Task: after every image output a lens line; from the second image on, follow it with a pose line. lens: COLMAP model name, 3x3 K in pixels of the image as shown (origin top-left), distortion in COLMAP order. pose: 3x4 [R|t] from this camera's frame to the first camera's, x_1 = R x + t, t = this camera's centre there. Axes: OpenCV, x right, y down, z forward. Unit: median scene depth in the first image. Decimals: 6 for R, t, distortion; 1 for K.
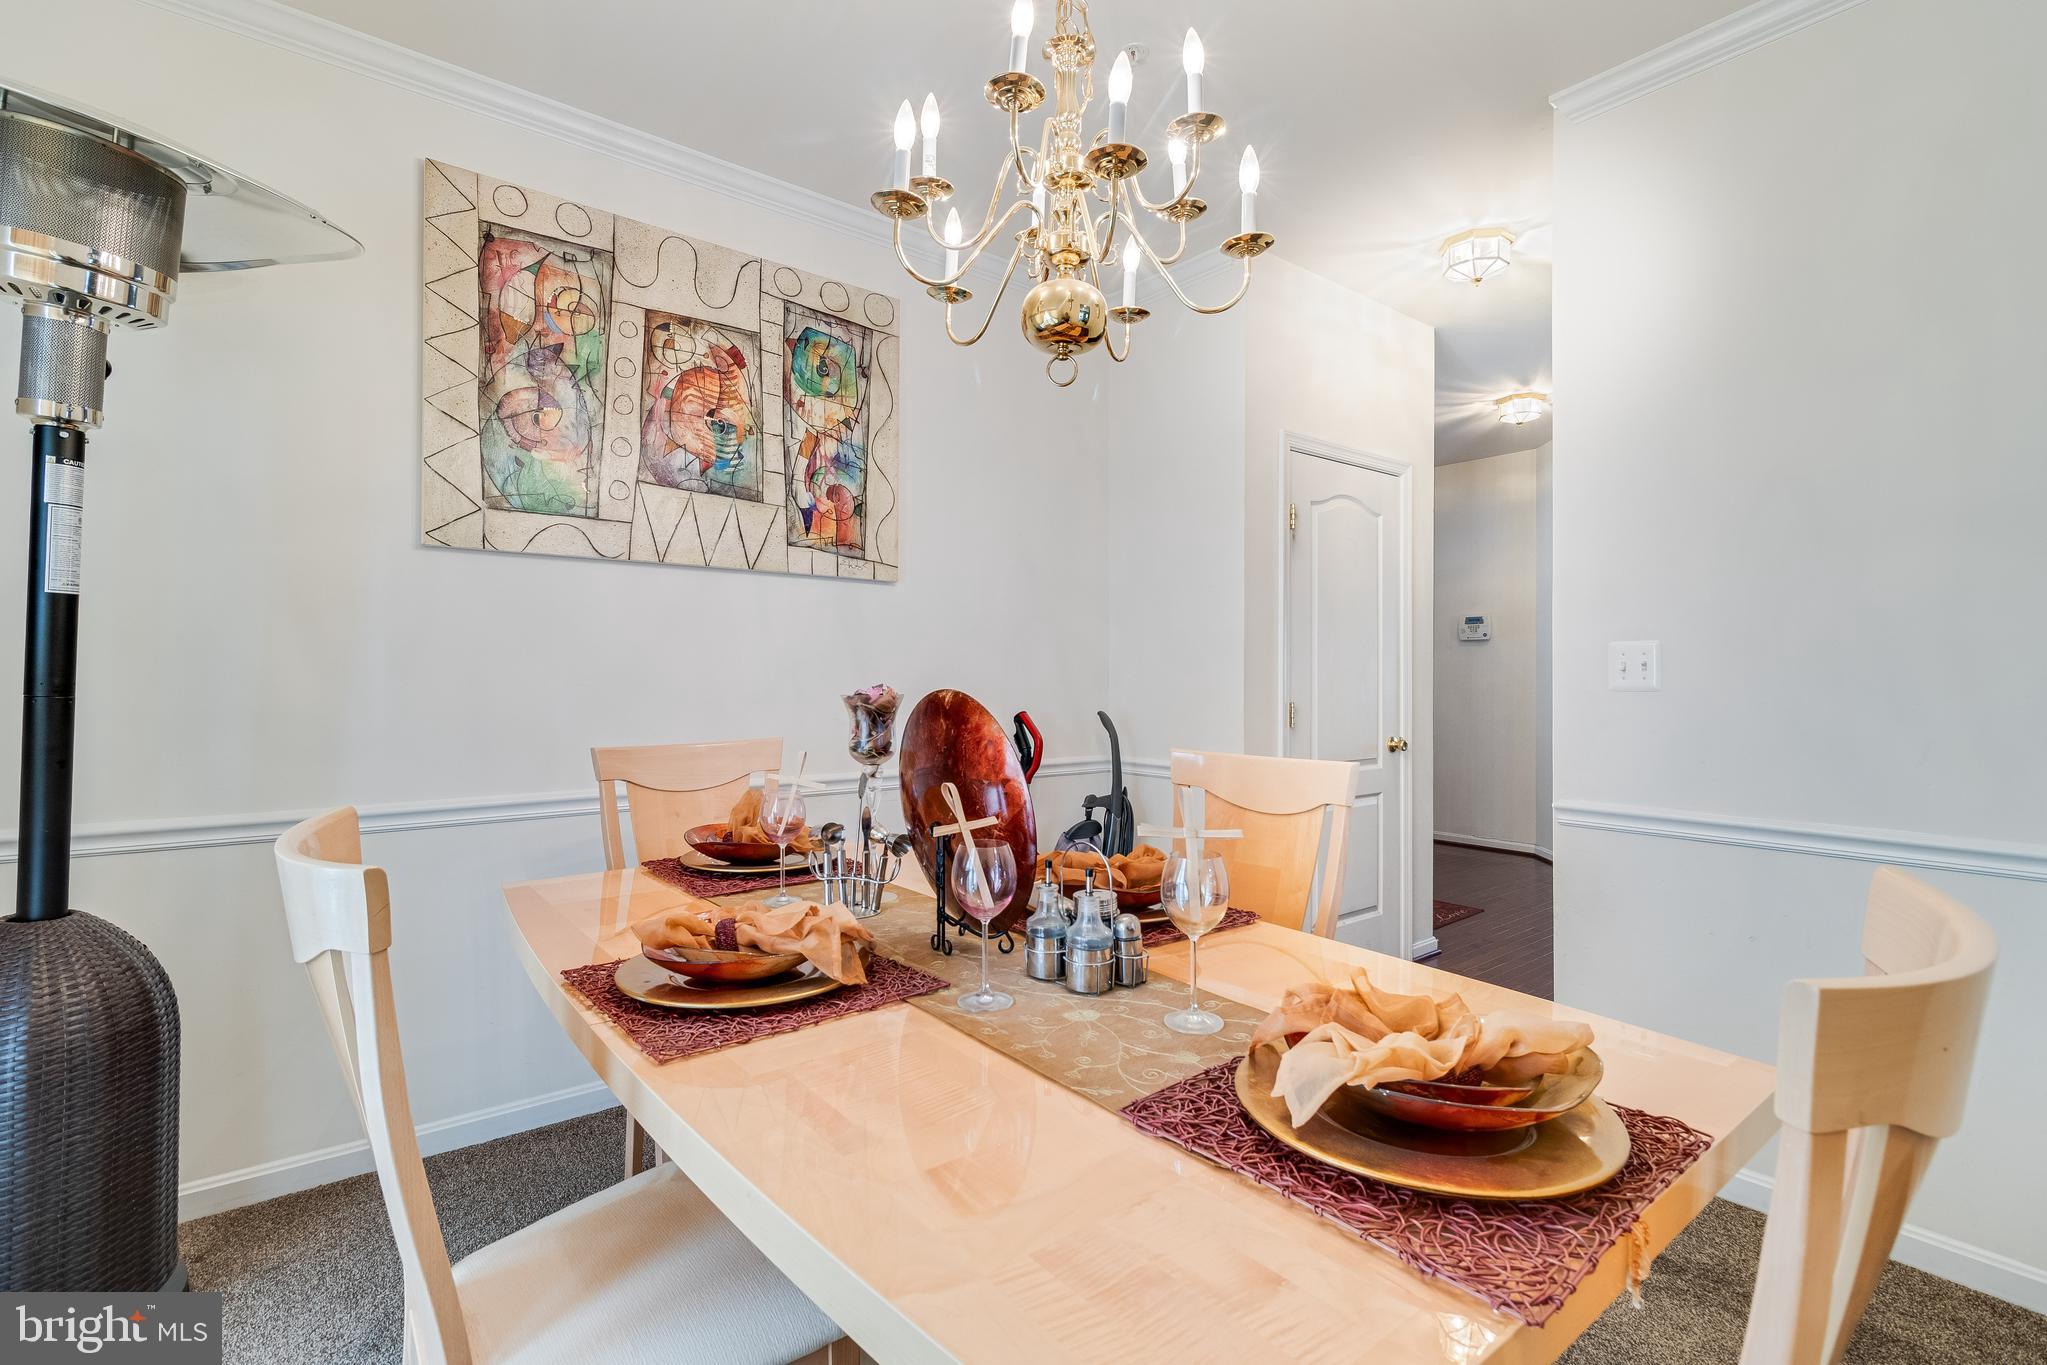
lens RADIAL K [[942.0, 0, 1018.2], [0, 942.0, 670.2], [0, 0, 1]] dist [0.002975, 0.000612]
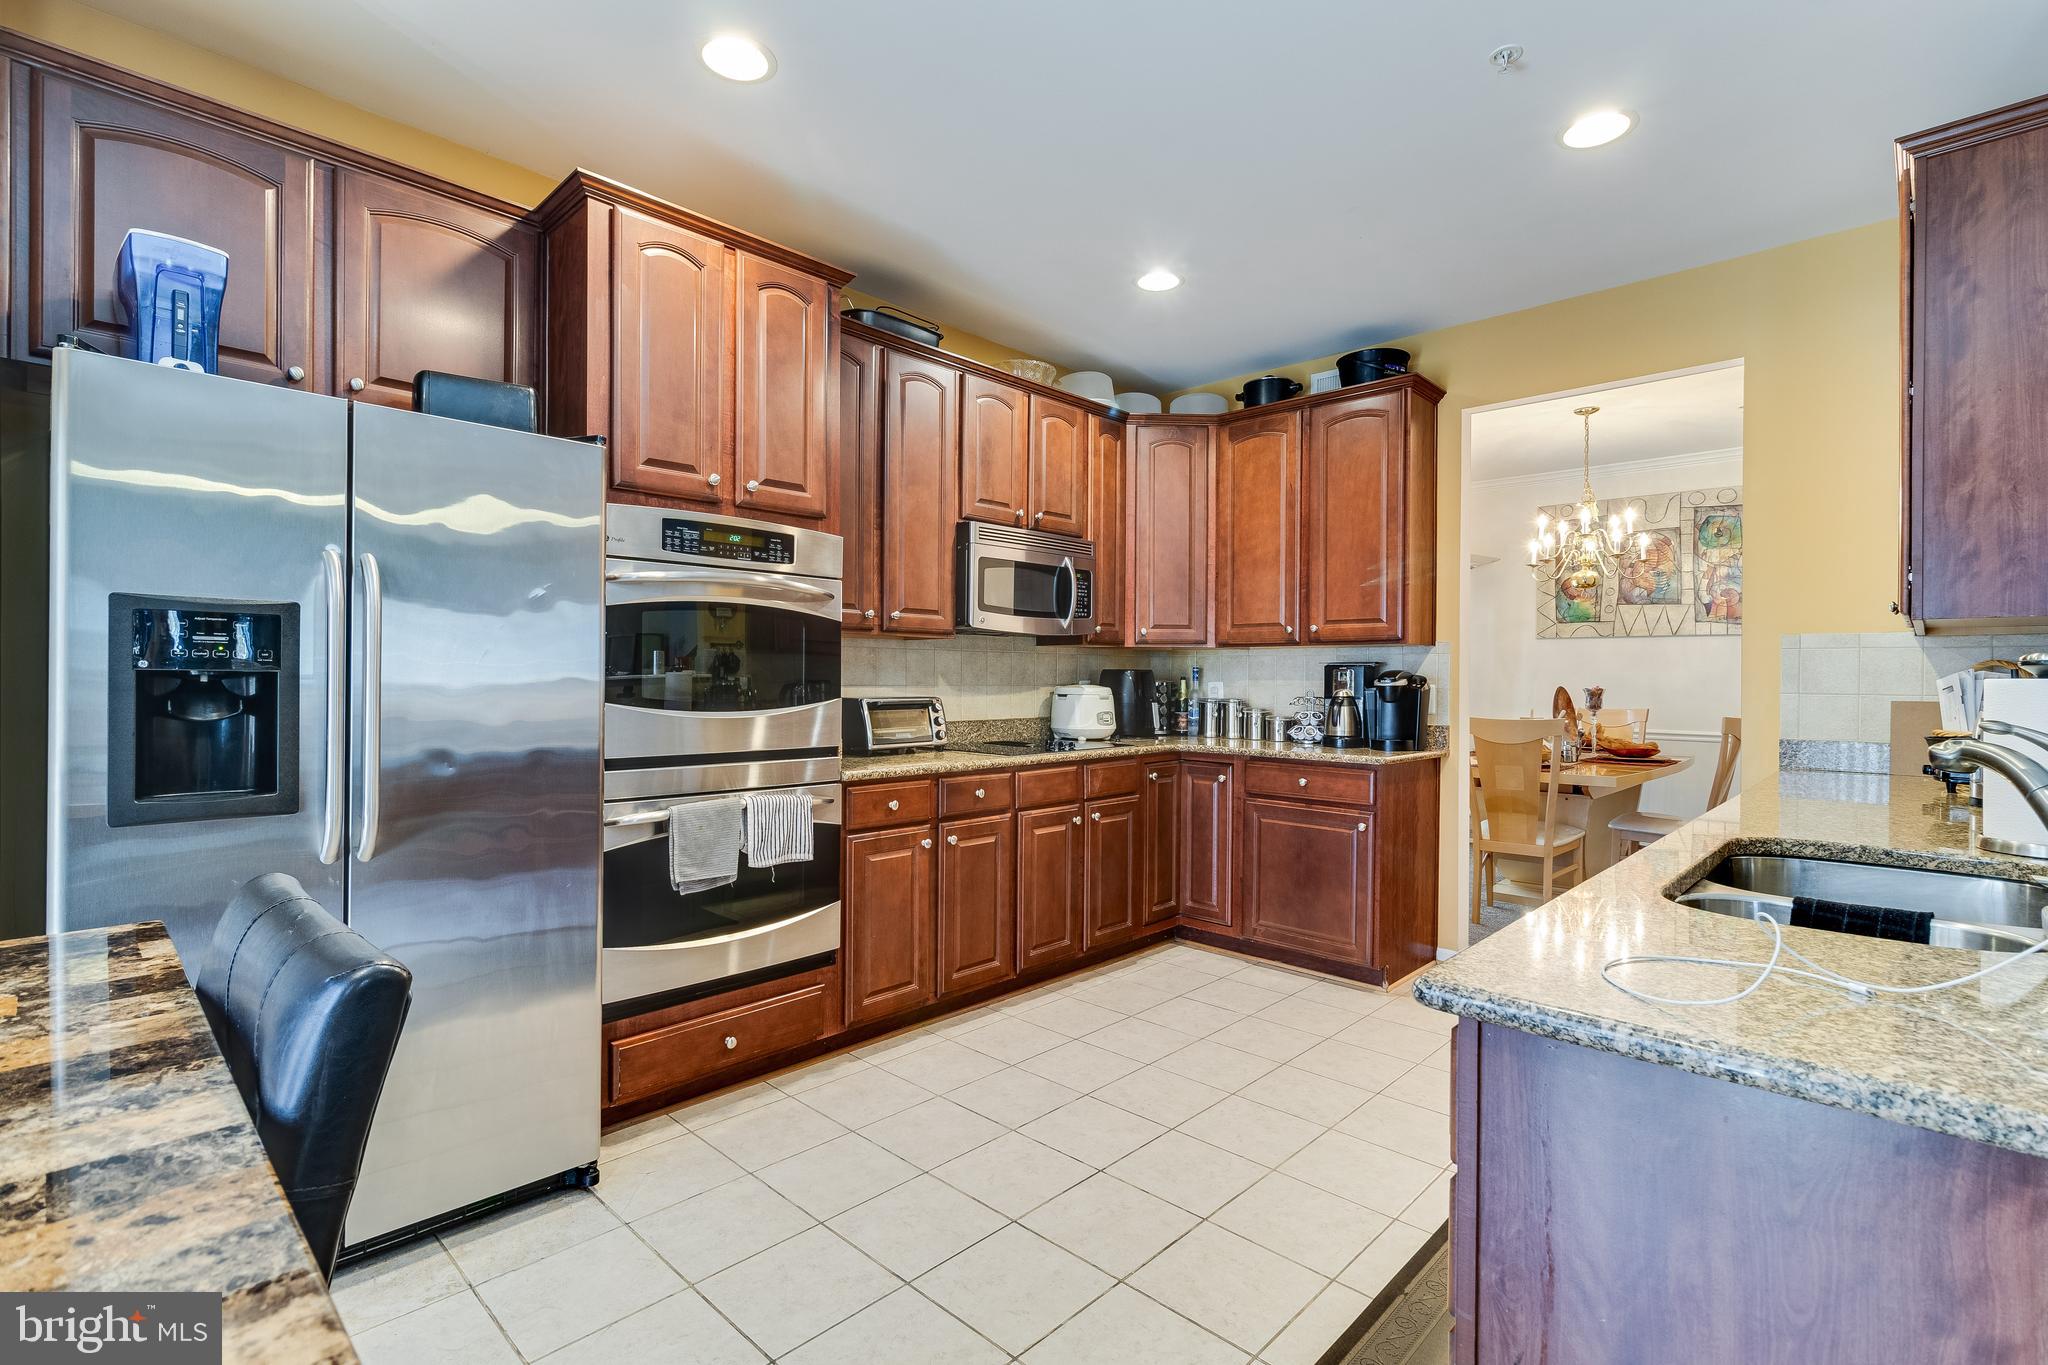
lens RADIAL K [[942.5, 0, 1025.8], [0, 942.5, 679.0], [0, 0, 1]] dist [0.002975, 0.000612]
pose [[0.139302, 0.000940, -0.990250, 1.681083], [0.000069, 1.000000, 0.000959, -0.005004], [0.990250, -0.000202, 0.139302, -0.812545]]
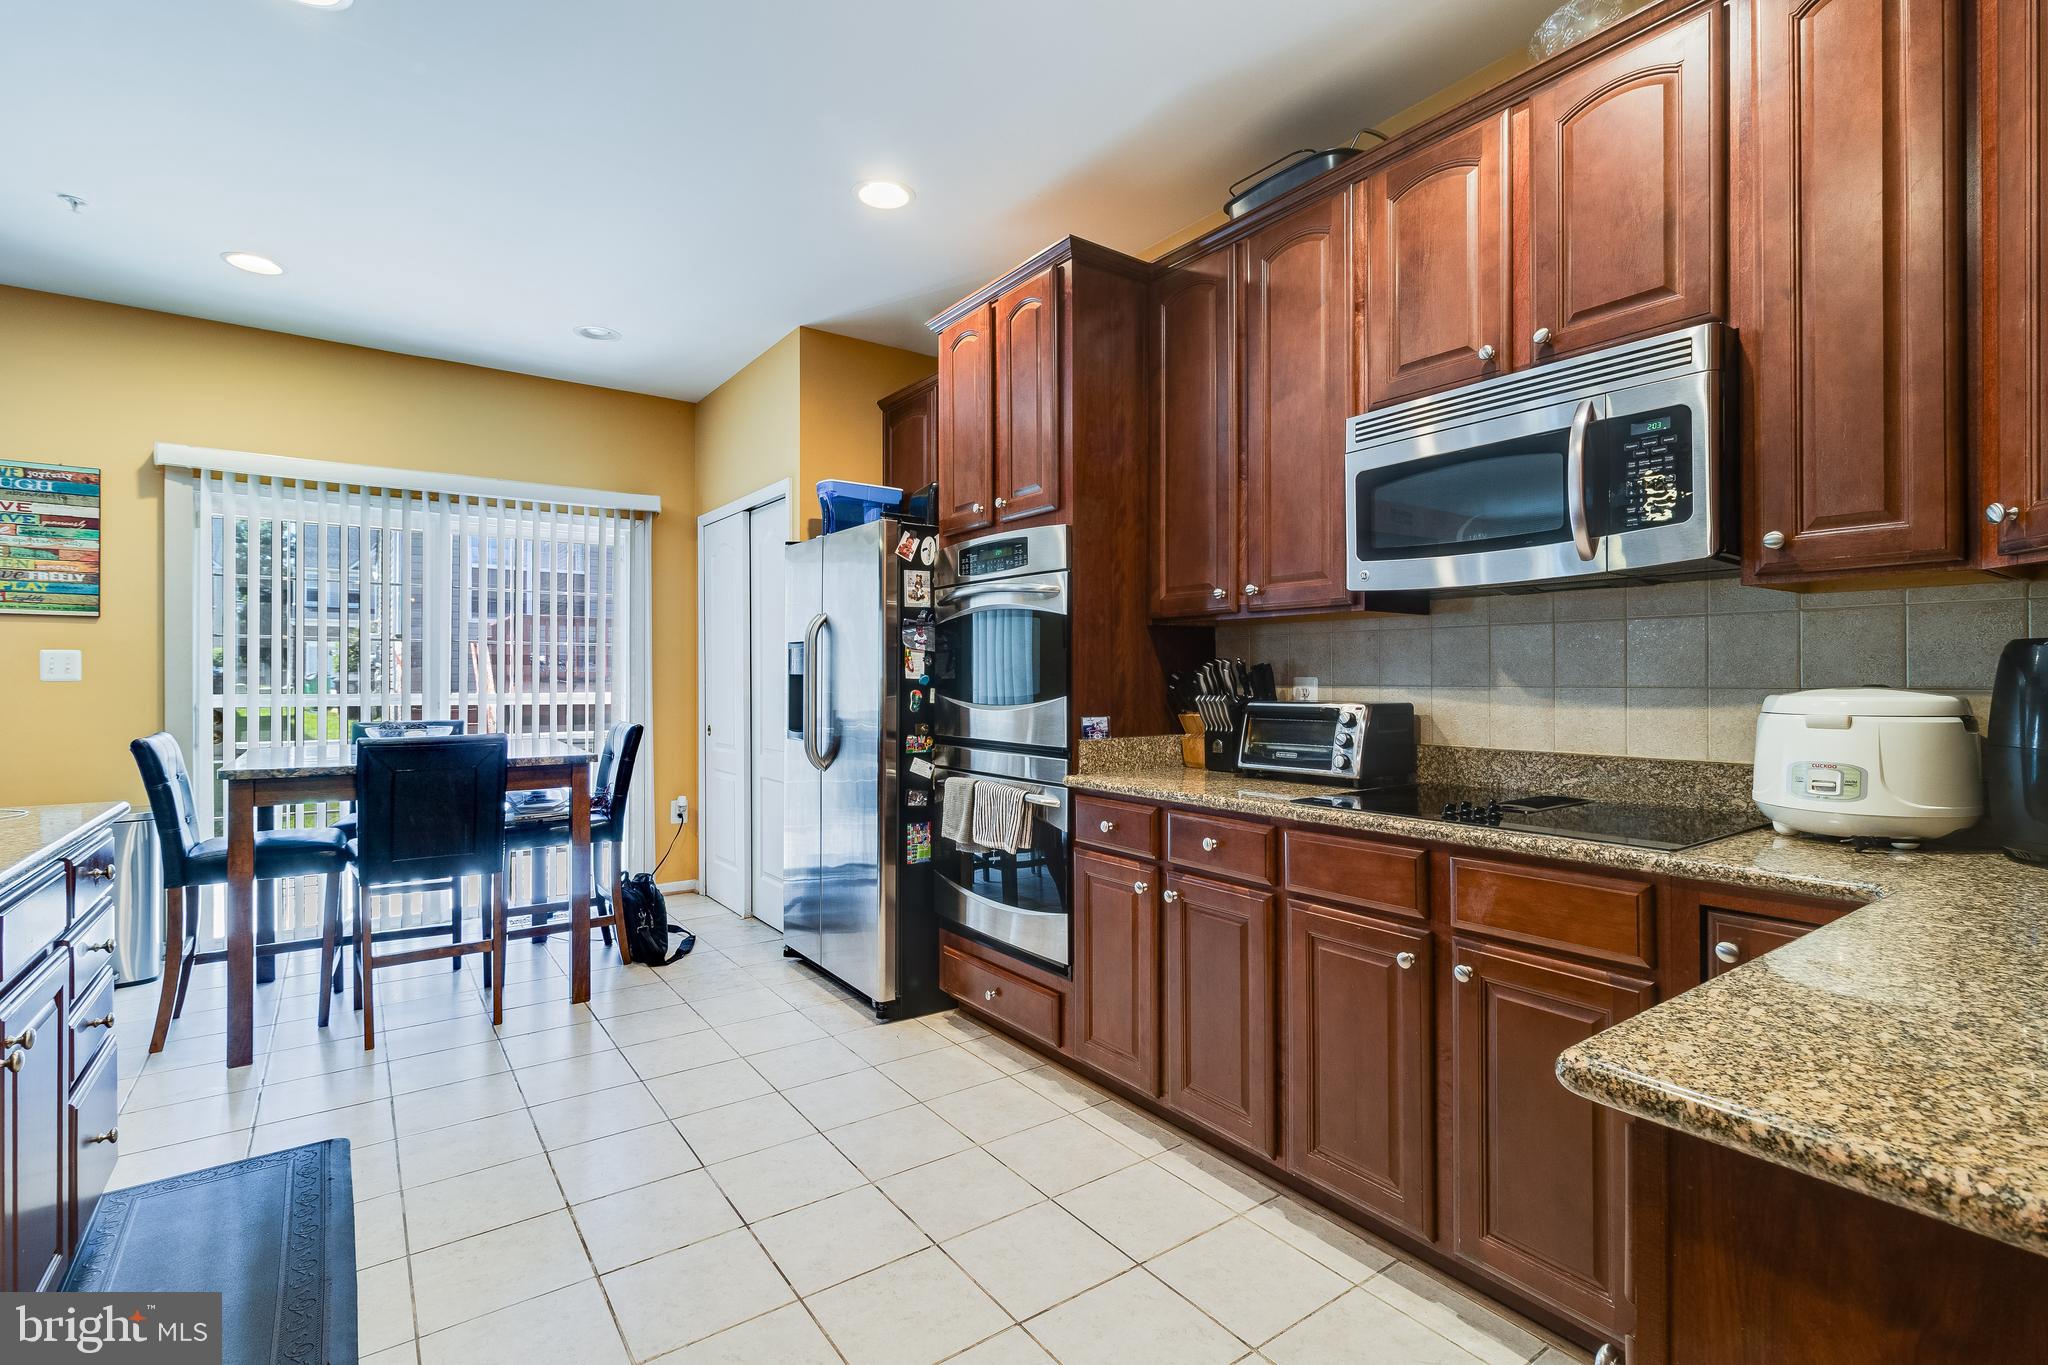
lens RADIAL K [[942.5, 0, 1036.6], [0, 942.5, 682.4], [0, 0, 1]] dist [0.002975, 0.000612]
pose [[-0.999489, 0.002411, 0.031871, 0.685694], [0.002407, 0.999997, -0.000184, 0.001253], [-0.031871, -0.000107, -0.999492, 0.044156]]
